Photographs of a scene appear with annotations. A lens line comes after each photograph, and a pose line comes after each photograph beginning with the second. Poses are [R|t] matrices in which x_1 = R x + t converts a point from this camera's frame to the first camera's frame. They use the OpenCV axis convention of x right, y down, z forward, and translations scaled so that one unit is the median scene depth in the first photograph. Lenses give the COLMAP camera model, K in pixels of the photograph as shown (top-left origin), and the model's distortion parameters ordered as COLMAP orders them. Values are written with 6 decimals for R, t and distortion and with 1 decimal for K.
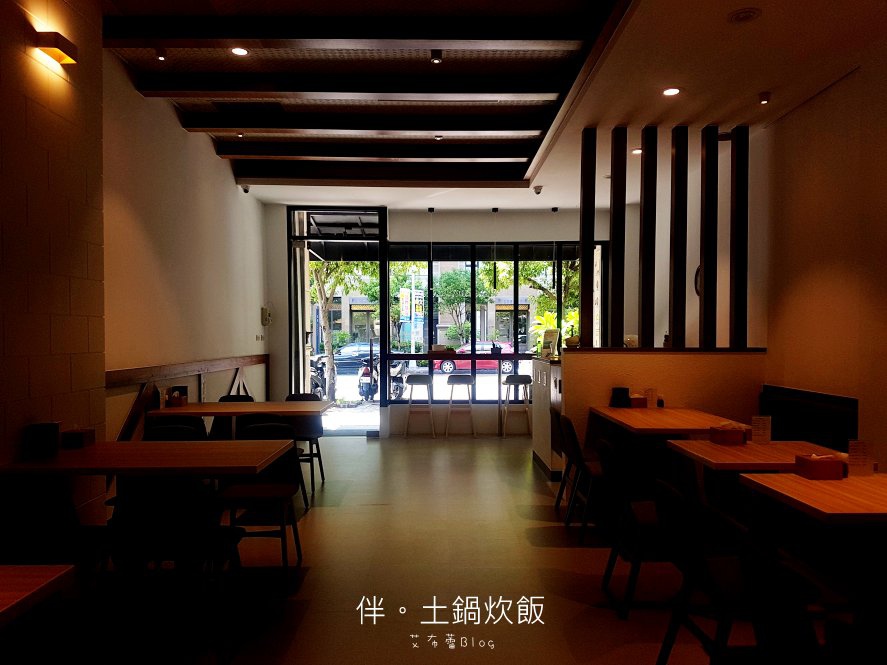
lens RADIAL K [[742.6, 0, 443.5], [0, 742.6, 332.5], [0, 0, 1]] dist [0.275861, -0.307028]
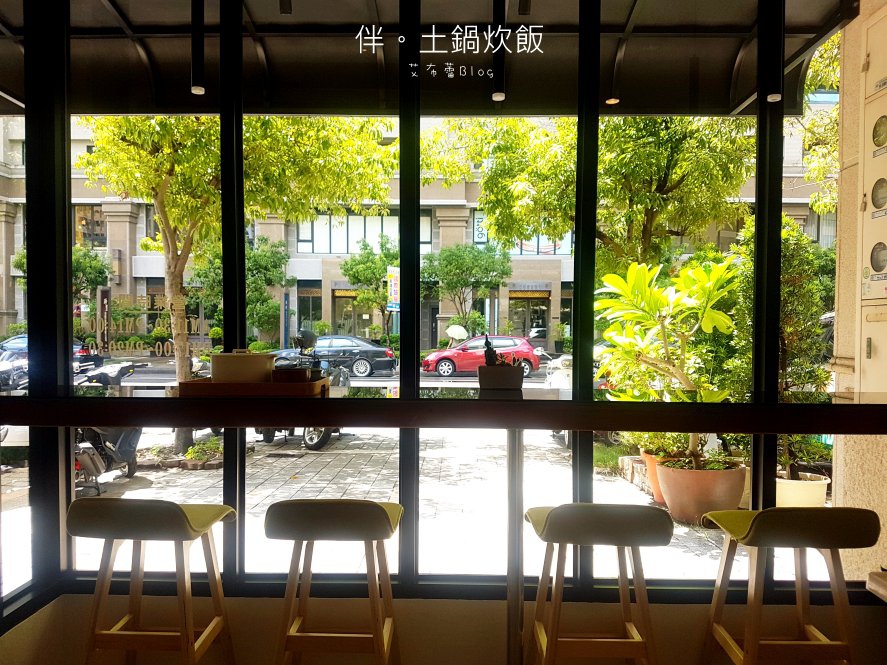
lens RADIAL K [[742.6, 0, 443.5], [0, 742.6, 332.5], [0, 0, 1]] dist [0.275861, -0.307028]
pose [[0.999809, 0.006021, -0.018600, 0.014994], [-0.005831, 0.999930, 0.010274, 0.000951], [0.018660, -0.010164, 0.999774, 0.202294]]
